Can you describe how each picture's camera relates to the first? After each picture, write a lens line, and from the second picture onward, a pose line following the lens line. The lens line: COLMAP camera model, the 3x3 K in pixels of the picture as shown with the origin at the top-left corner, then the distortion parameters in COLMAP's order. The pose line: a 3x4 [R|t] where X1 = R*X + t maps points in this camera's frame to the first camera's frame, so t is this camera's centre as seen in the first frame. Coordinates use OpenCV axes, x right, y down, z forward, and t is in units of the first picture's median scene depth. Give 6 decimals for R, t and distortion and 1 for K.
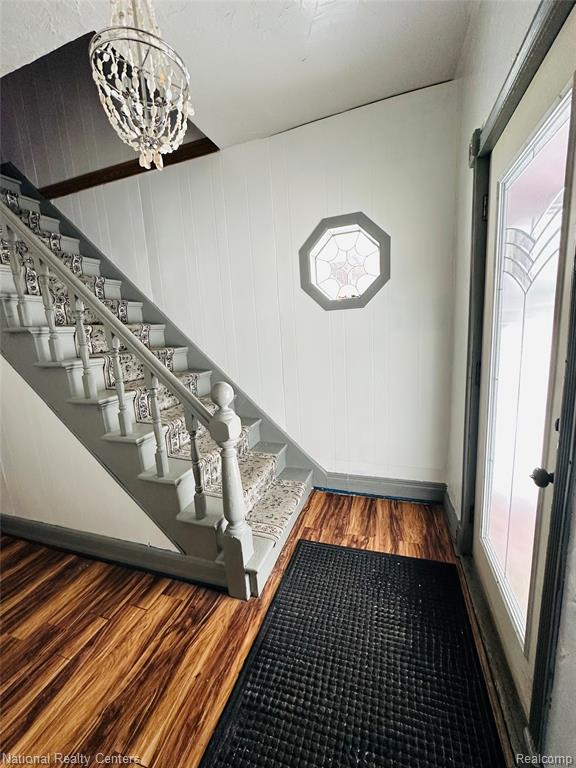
lens RADIAL K [[305.6, 0, 289.9], [0, 305.6, 383.7], [0, 0, 1]] dist [-0.002442, -0.000295]
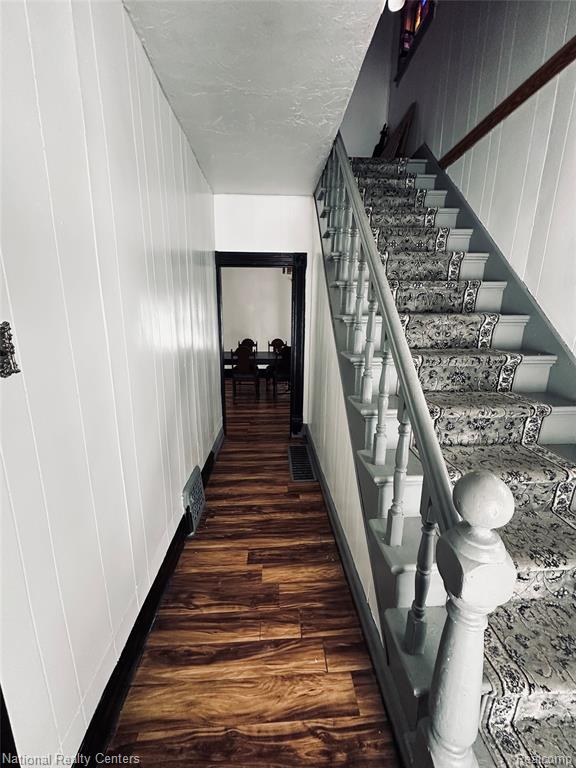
lens RADIAL K [[305.6, 0, 286.5], [0, 305.6, 385.6], [0, 0, 1]] dist [-0.002442, -0.000295]
pose [[0.376561, 0.260234, -0.889089, 0.013509], [-0.191138, 0.960909, 0.200302, -0.104956], [0.906459, 0.094513, 0.411582, 0.357181]]
